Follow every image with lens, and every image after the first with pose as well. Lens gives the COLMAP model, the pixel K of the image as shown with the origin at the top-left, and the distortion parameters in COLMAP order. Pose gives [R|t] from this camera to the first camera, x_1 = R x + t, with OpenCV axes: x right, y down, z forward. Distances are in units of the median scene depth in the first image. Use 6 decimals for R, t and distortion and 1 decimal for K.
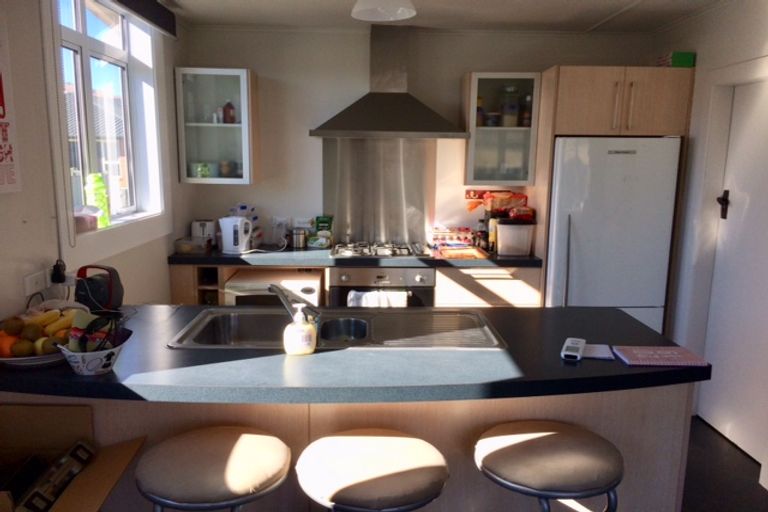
lens RADIAL K [[644.3, 0, 381.9], [0, 644.3, 278.7], [0, 0, 1]] dist [0.091687, -0.111250]
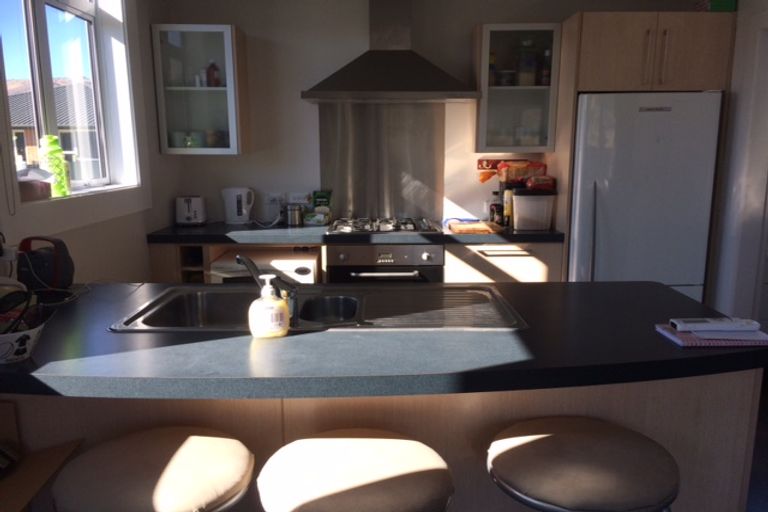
lens RADIAL K [[650.3, 0, 381.8], [0, 650.3, 273.2], [0, 0, 1]] dist [0.095347, -0.123570]
pose [[0.999694, -0.010392, -0.022460, 0.016557], [0.010543, 0.999922, 0.006623, 0.016806], [0.022389, -0.006858, 0.999726, 0.095288]]
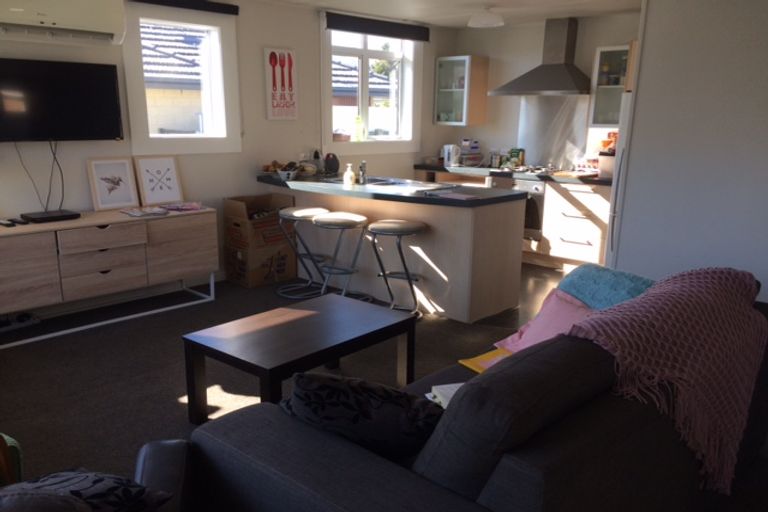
lens RADIAL K [[644.3, 0, 381.9], [0, 644.3, 278.7], [0, 0, 1]] dist [0.091687, -0.111250]
pose [[0.715910, 0.174845, -0.675946, 0.882953], [-0.136660, 0.984501, 0.109919, 0.093592], [0.684688, 0.013683, 0.728708, -0.379725]]
